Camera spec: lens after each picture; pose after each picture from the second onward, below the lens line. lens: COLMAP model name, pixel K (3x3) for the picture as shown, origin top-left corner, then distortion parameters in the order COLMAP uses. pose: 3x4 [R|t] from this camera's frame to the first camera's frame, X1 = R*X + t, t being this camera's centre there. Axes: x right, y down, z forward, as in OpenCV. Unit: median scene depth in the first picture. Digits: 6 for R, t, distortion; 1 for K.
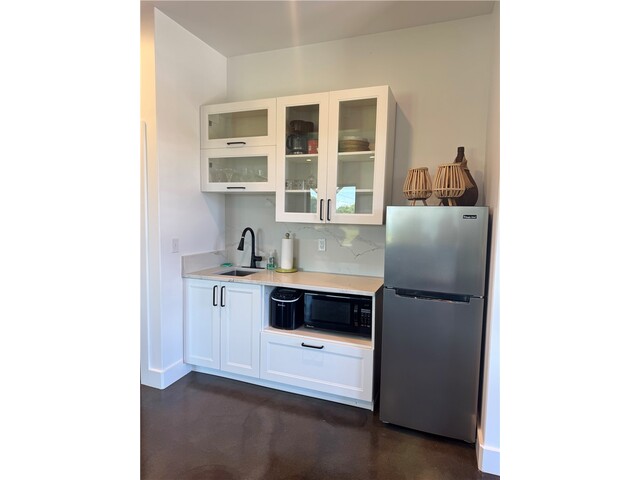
lens RADIAL K [[336.0, 0, 320.0], [0, 336.0, 240.0], [0, 0, 1]] dist [0.002636, 0.000025]
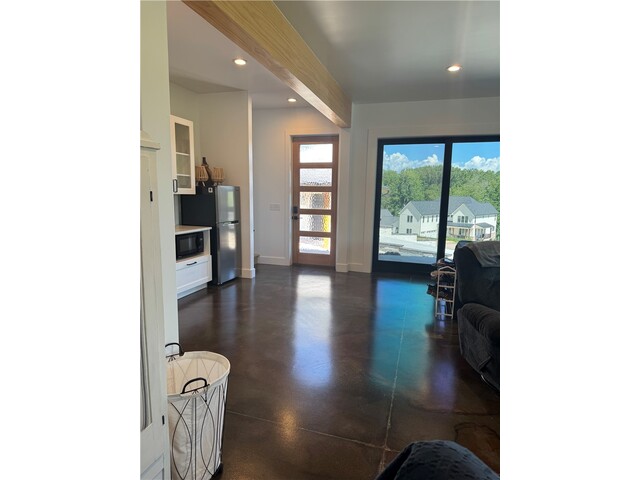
lens RADIAL K [[336.0, 0, 320.0], [0, 336.0, 240.0], [0, 0, 1]] dist [0.002636, 0.000025]
pose [[-0.064561, -0.143105, 0.987600, -1.638320], [0.054812, 0.987662, 0.146697, -0.028205], [-0.996407, 0.063603, -0.055920, 0.377185]]
